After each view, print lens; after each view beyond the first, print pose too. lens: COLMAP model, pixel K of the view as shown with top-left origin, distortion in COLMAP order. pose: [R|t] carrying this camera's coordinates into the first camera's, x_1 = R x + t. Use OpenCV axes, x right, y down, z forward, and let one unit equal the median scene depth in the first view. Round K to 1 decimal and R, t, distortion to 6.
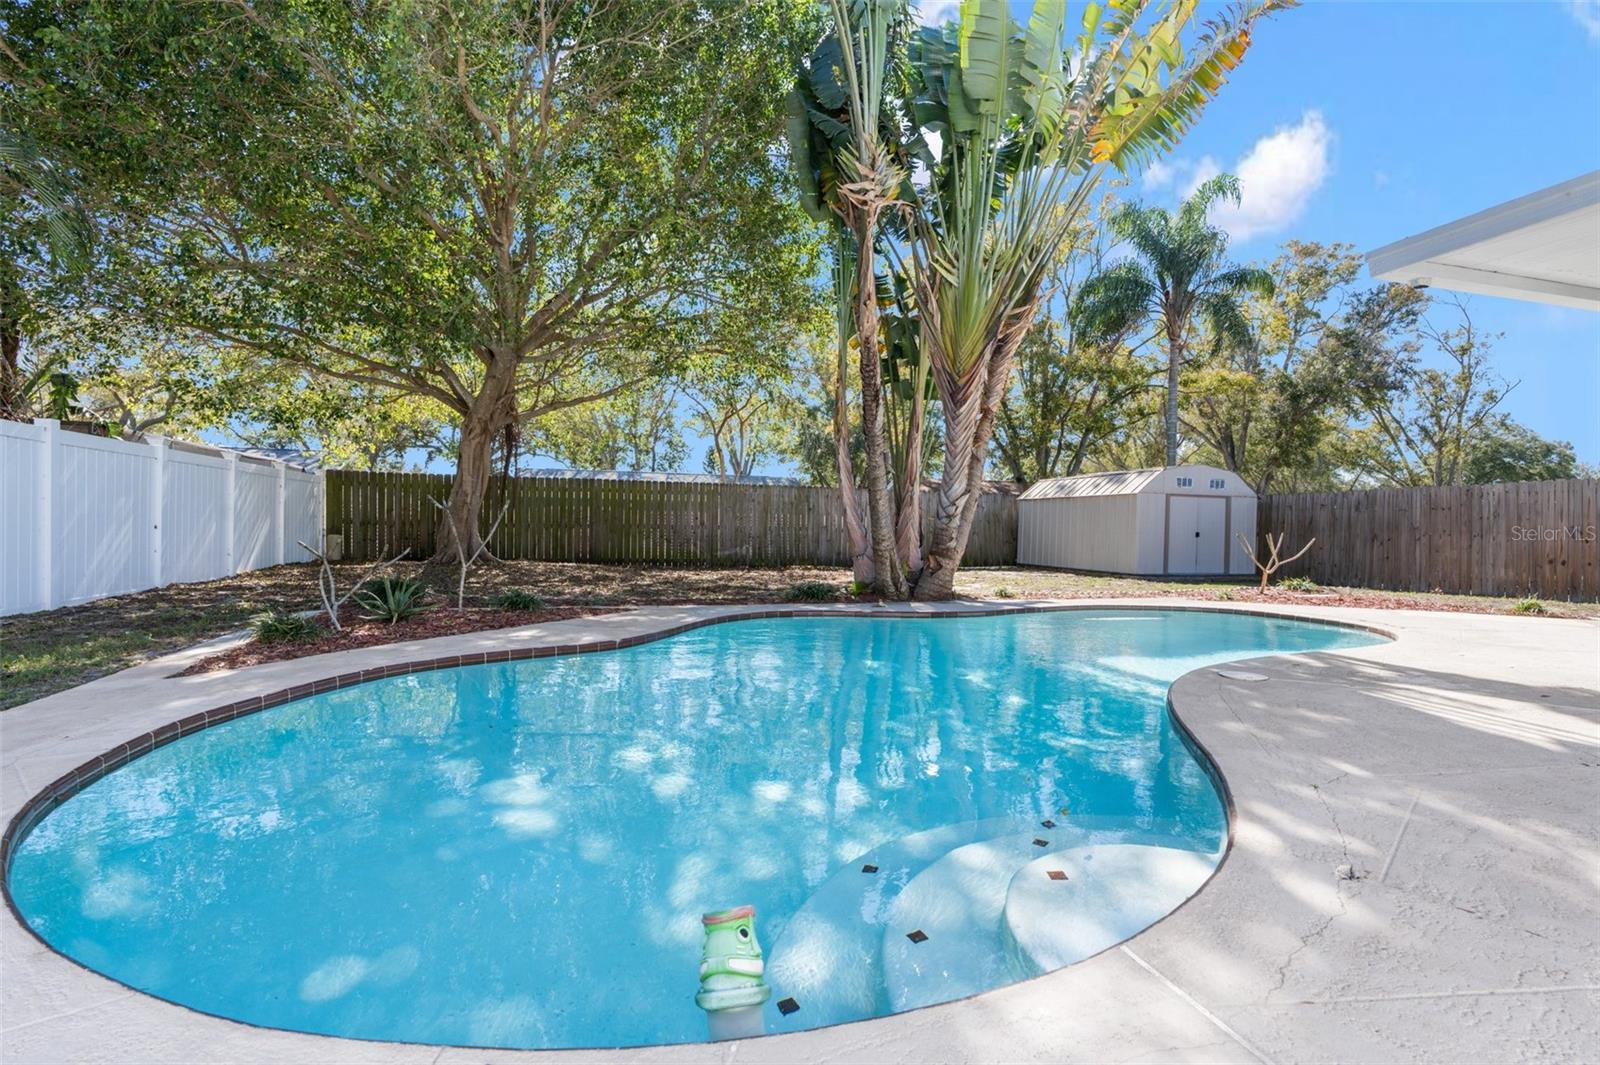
lens RADIAL K [[744.5, 0, 801.5], [0, 744.5, 535.7], [0, 0, 1]] dist [-0.011583, 0.007228]
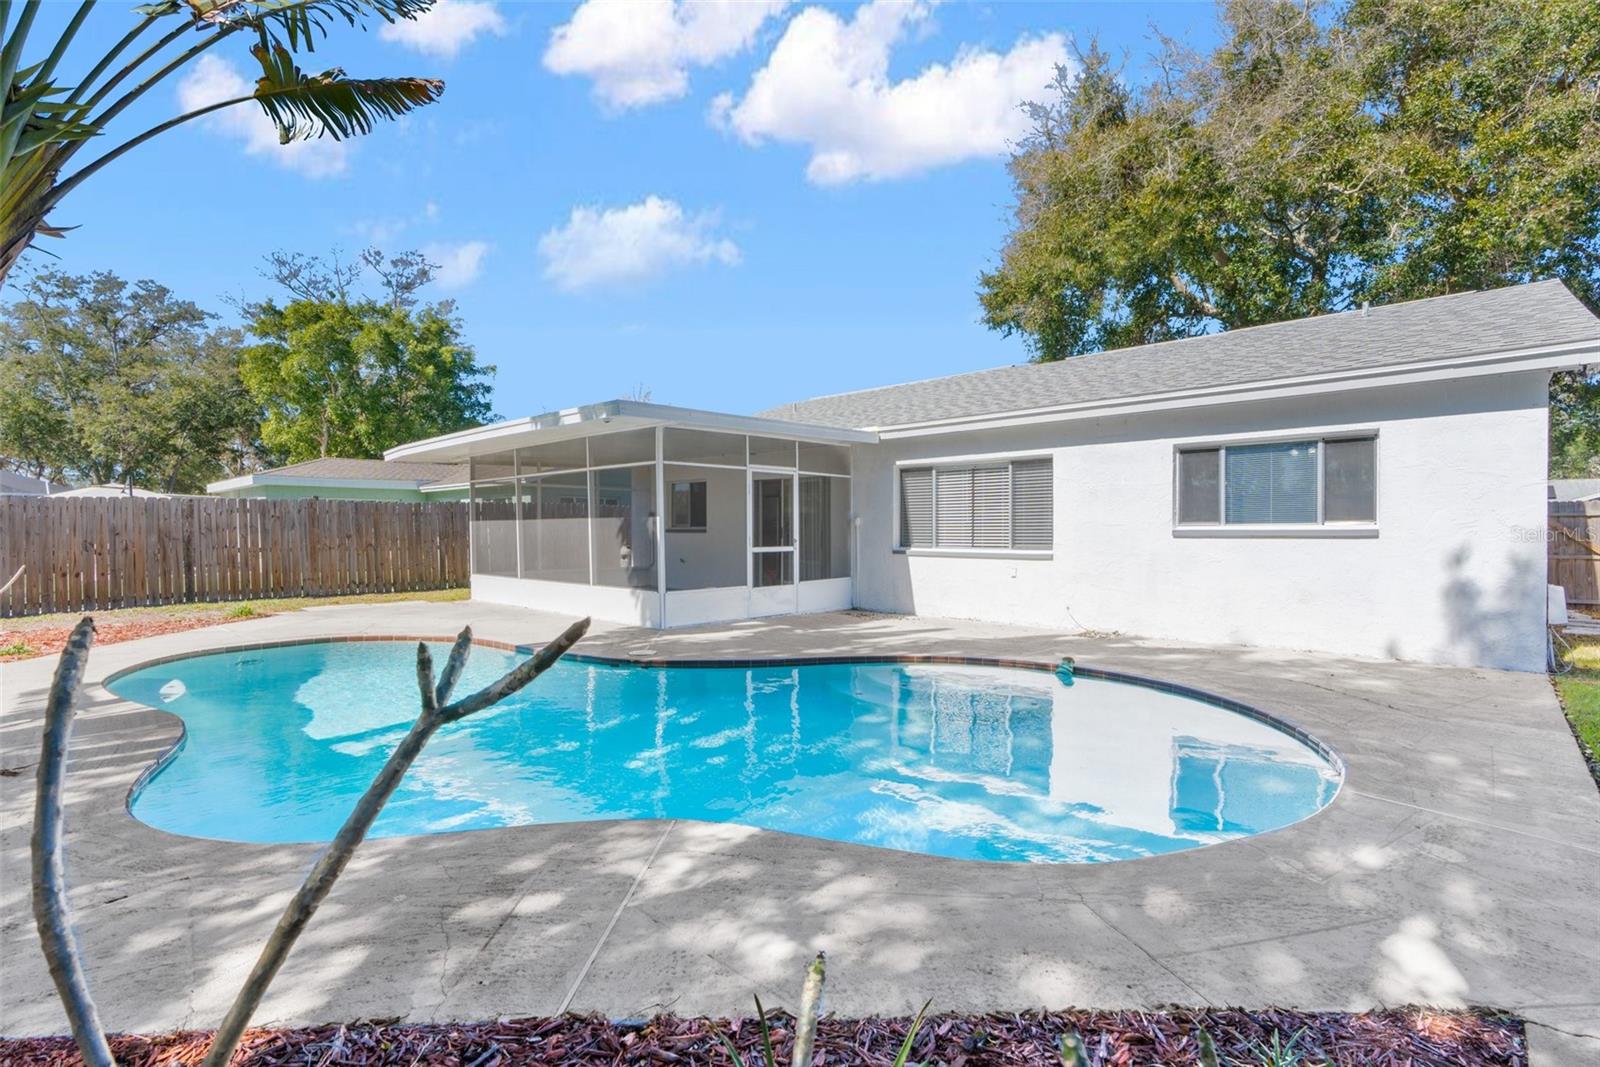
lens RADIAL K [[744.5, 0, 801.5], [0, 744.5, 536.7], [0, 0, 1]] dist [-0.011583, 0.007228]
pose [[-0.488456, -0.022586, 0.872296, -0.151718], [0.002865, 0.999618, 0.027487, -0.016616], [-0.872584, 0.015925, -0.488205, 0.232918]]
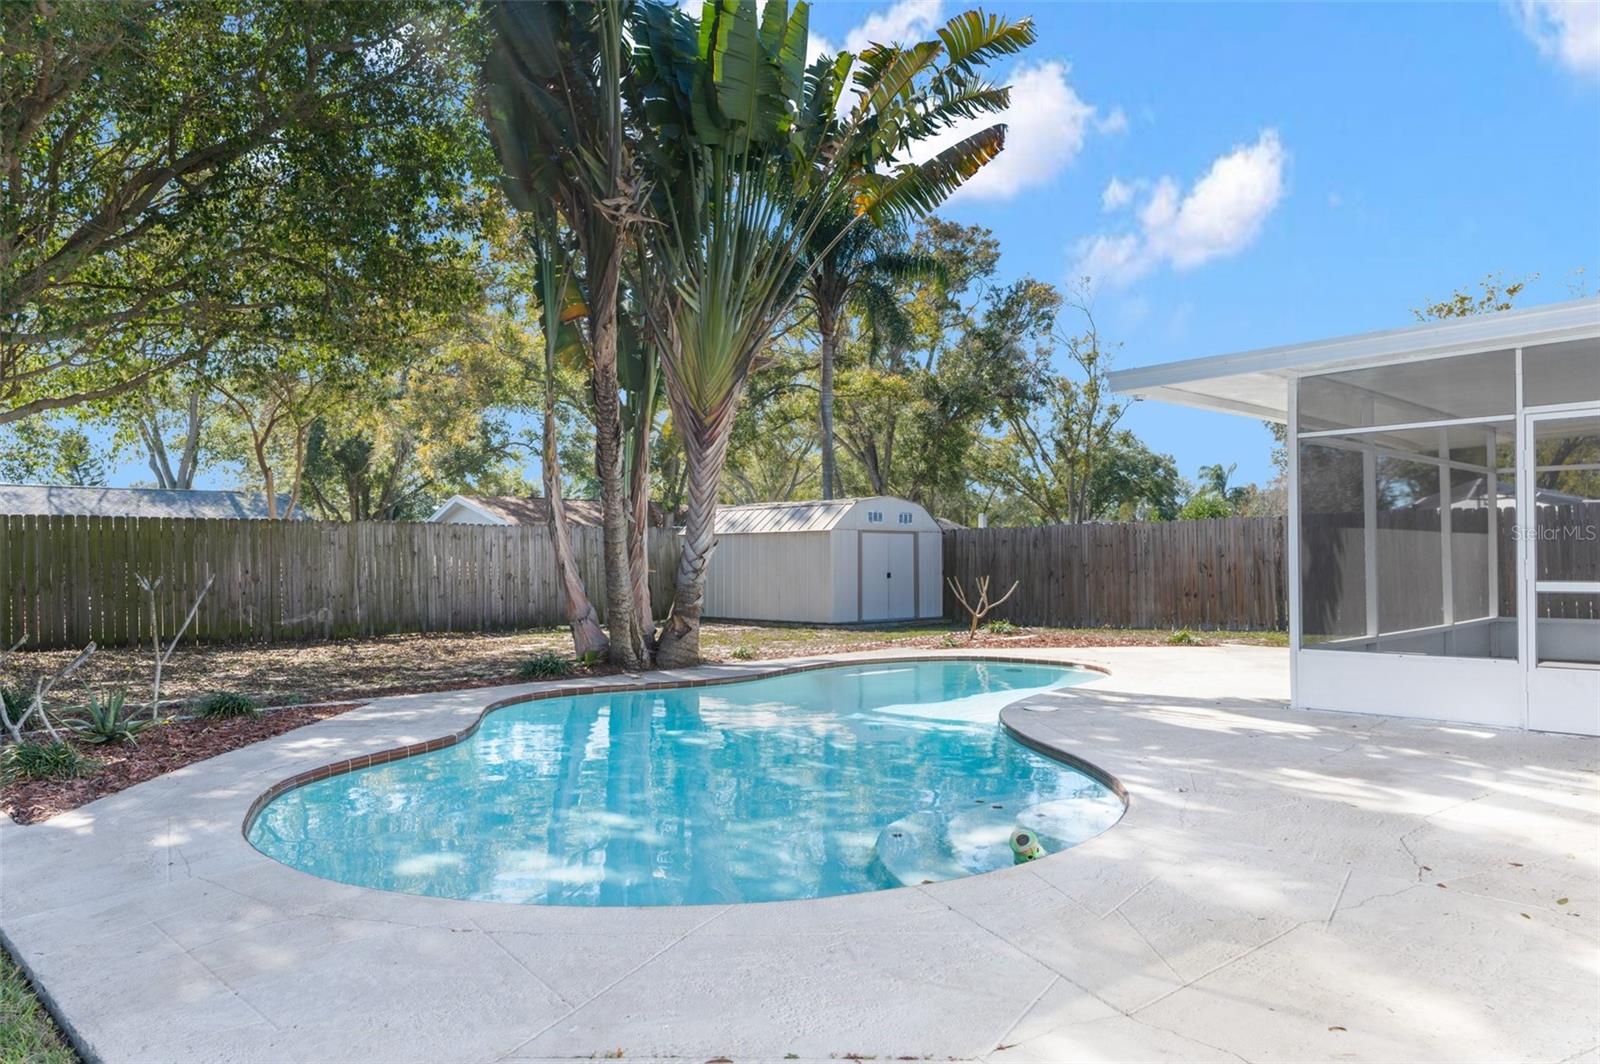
lens RADIAL K [[1115.3, 0, 797.8], [0, 1115.3, 556.1], [0, 0, 1]] dist [0.005641, 0.001510]
pose [[0.886677, -0.020941, 0.461916, -0.095660], [0.026903, 0.999618, -0.006323, -0.010055], [-0.461607, 0.018034, 0.886901, -0.072465]]
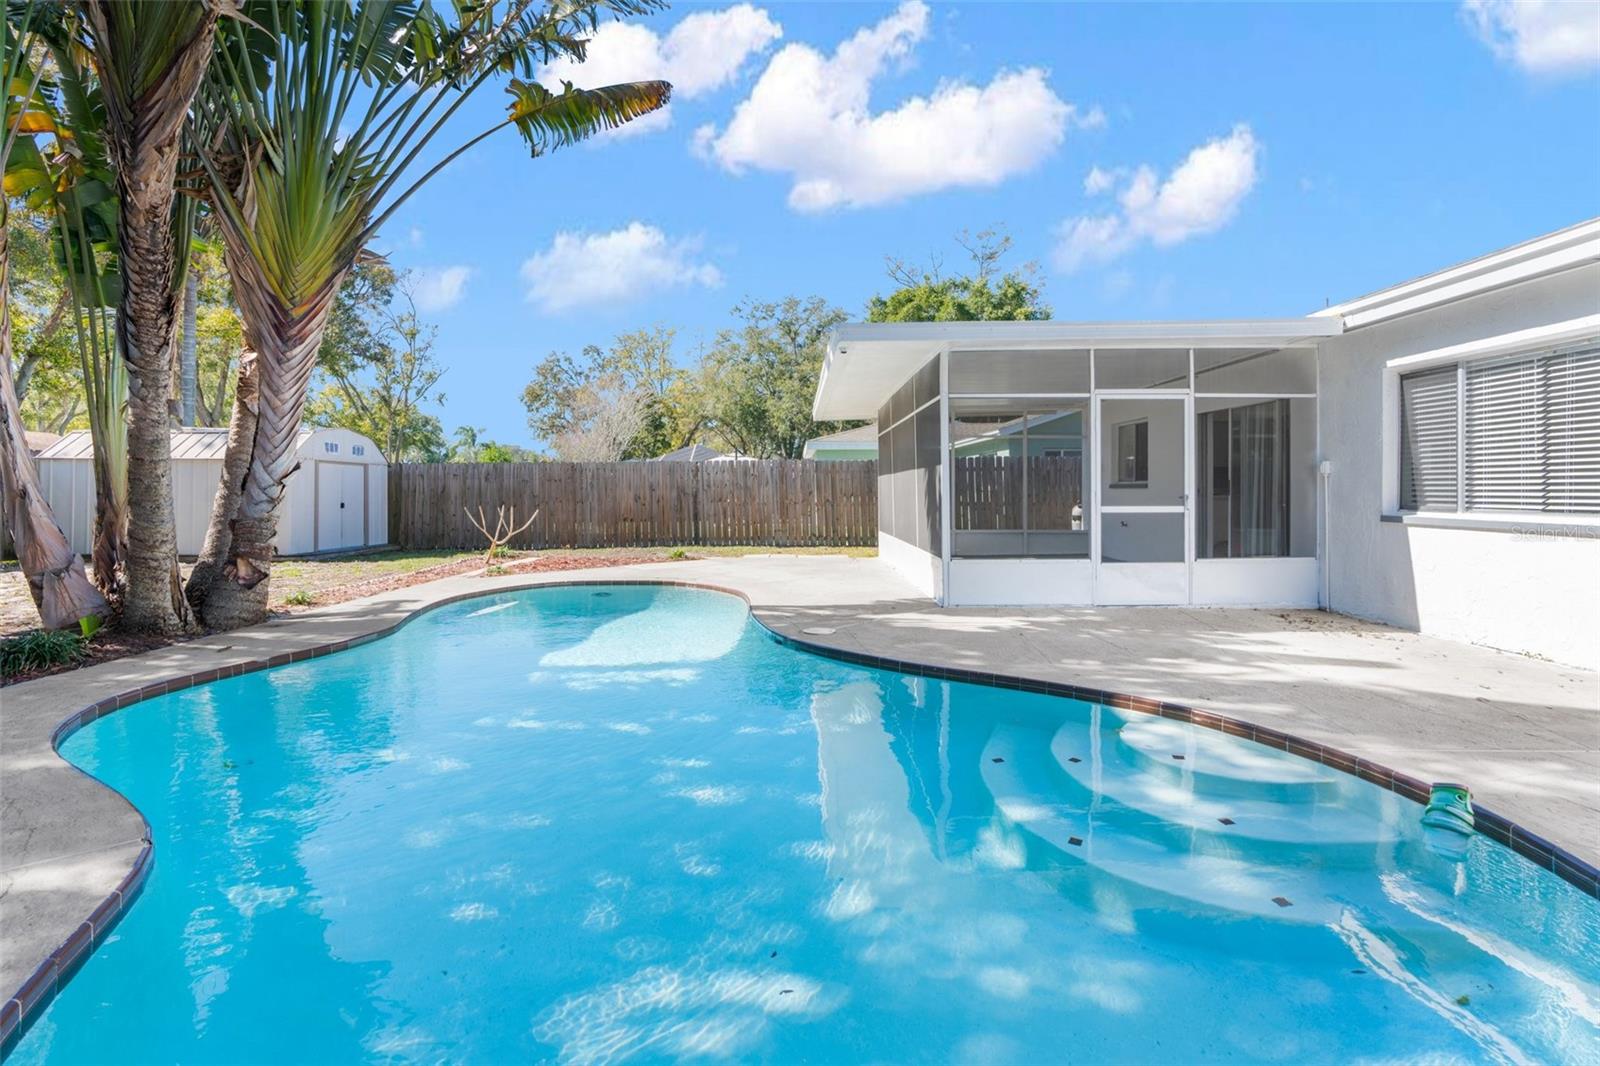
lens RADIAL K [[768.0, 0, 802.5], [0, 768.0, 485.0], [0, 0, 1]] dist [-0.000784, 0.000783]
pose [[0.288350, -0.006282, 0.957505, -0.107964], [0.014582, 0.999891, 0.002169, -0.010884], [-0.957414, 0.013337, 0.288410, 0.099437]]
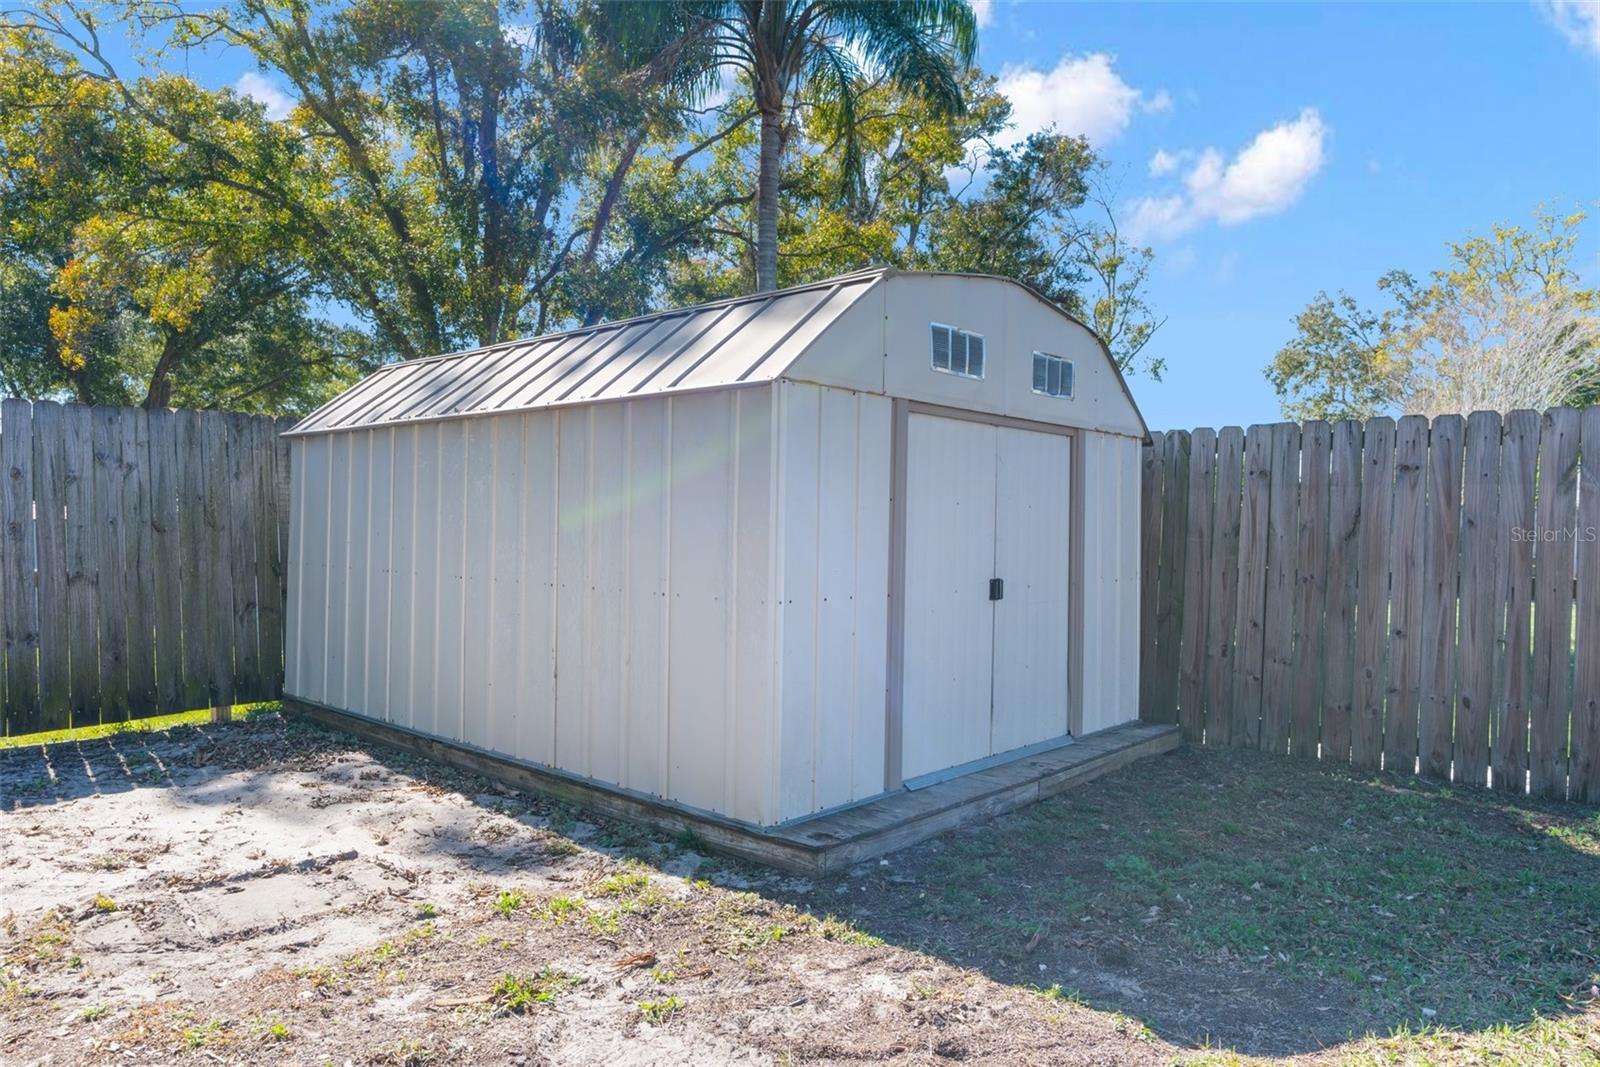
lens RADIAL K [[1051.1, 0, 795.0], [0, 1051.1, 528.5], [0, 0, 1]] dist [0.006951, 0.003794]
pose [[0.860048, -0.011317, 0.510087, 0.166500], [0.010415, 0.999935, 0.004625, -0.011865], [-0.510107, 0.001335, 0.860110, 0.397528]]
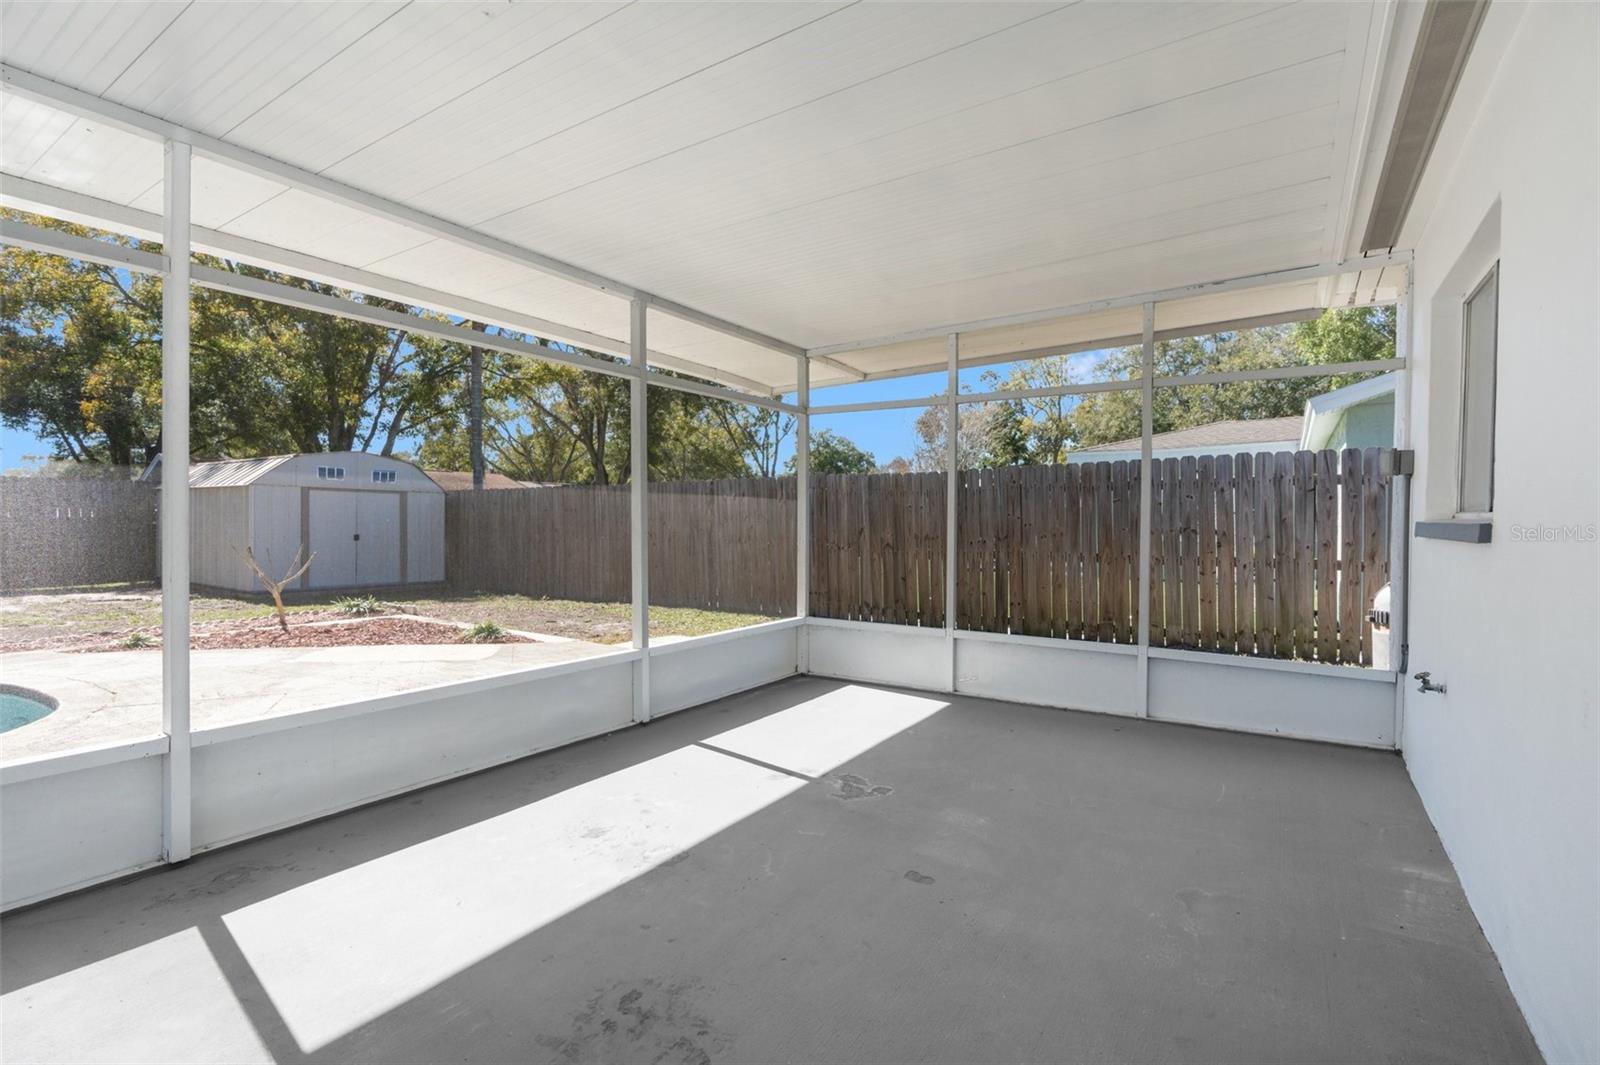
lens RADIAL K [[744.5, 0, 801.5], [0, 744.5, 535.7], [0, 0, 1]] dist [-0.011583, 0.007228]
pose [[0.779527, -0.019888, 0.626052, 0.213086], [0.008751, 0.999744, 0.020864, -0.008691], [-0.626307, -0.010786, 0.779502, 0.027695]]
